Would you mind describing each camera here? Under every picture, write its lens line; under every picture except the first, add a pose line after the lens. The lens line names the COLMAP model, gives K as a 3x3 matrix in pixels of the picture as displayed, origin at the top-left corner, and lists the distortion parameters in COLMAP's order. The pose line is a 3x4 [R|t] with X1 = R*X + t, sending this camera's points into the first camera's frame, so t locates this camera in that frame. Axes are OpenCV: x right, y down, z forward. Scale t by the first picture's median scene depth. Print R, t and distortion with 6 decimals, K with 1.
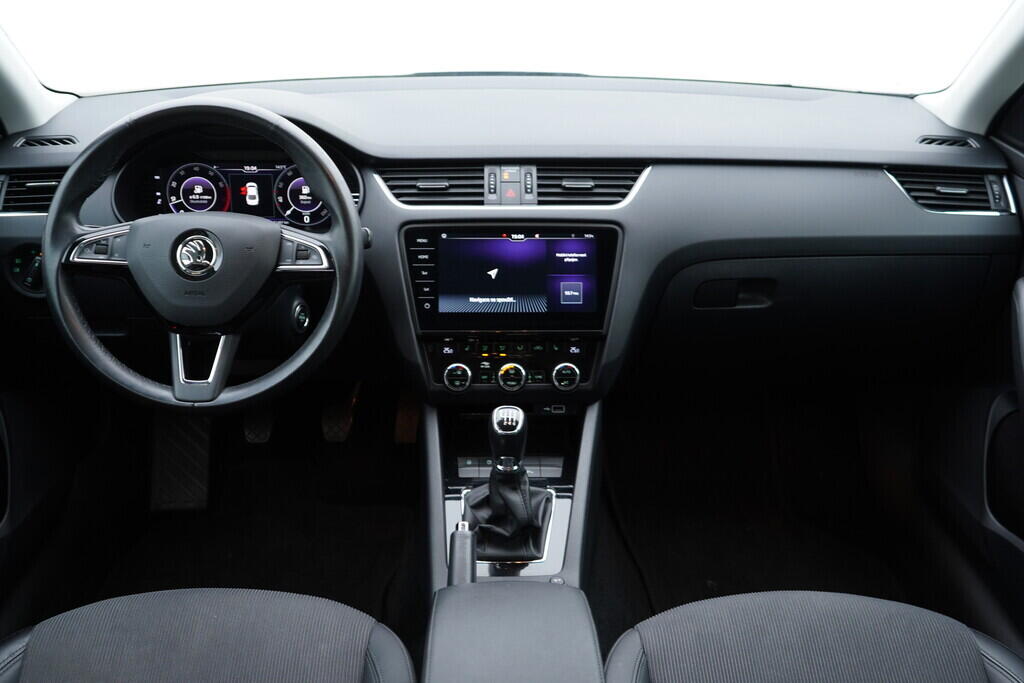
lens RADIAL K [[1016.9, 0, 512.0], [0, 1016.9, 341.5], [0, 0, 1]] dist [0.002313, 0.017081]
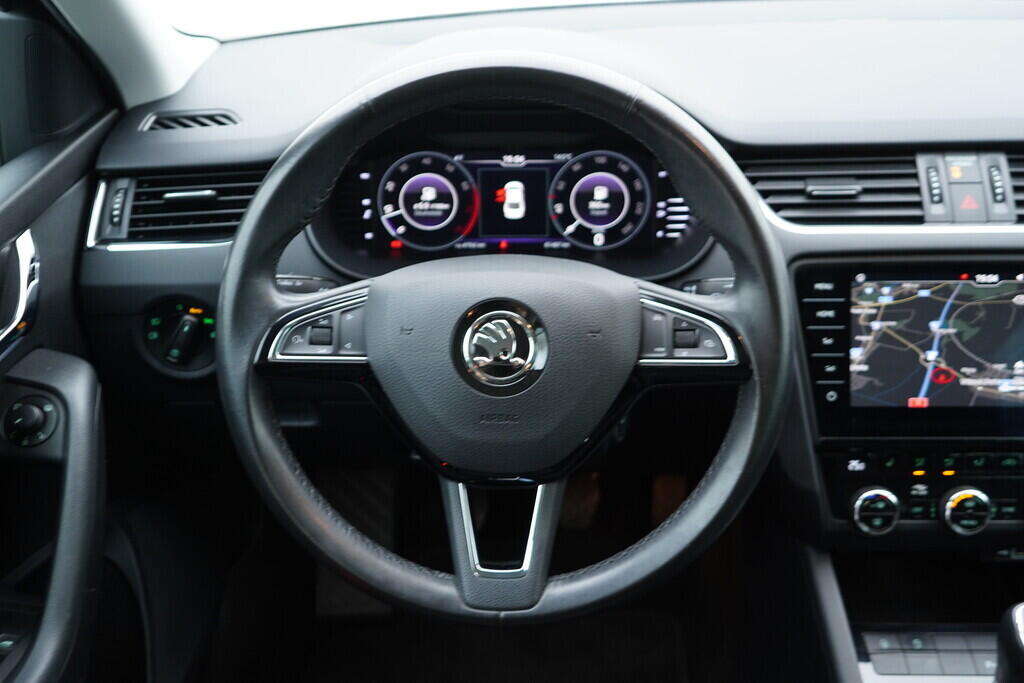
lens RADIAL K [[1016.9, 0, 512.0], [0, 1016.9, 341.5], [0, 0, 1]] dist [0.002313, 0.017081]
pose [[0.999121, -0.001130, -0.041911, -0.241230], [0.004400, 0.996944, 0.077999, -0.112358], [0.041694, -0.078115, 0.996072, 0.391820]]
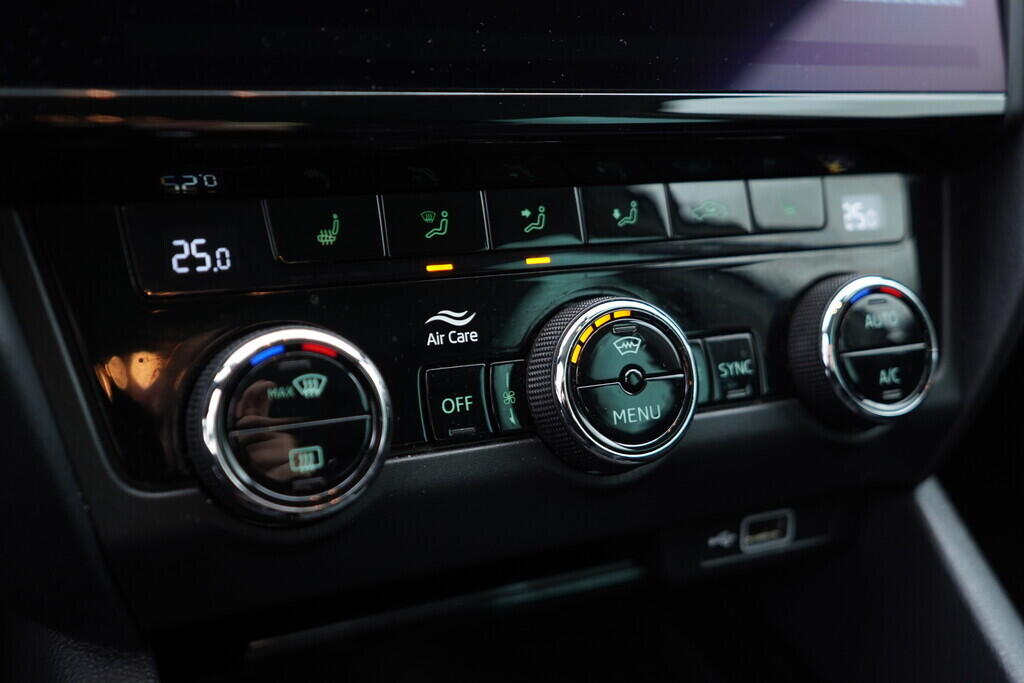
lens RADIAL K [[1016.9, 0, 512.0], [0, 1016.9, 341.5], [0, 0, 1]] dist [0.002313, 0.017081]
pose [[0.923546, -0.091653, 0.372373, -0.077067], [0.123380, 0.990406, -0.062232, 0.036208], [-0.363097, 0.103417, 0.925994, 0.842194]]
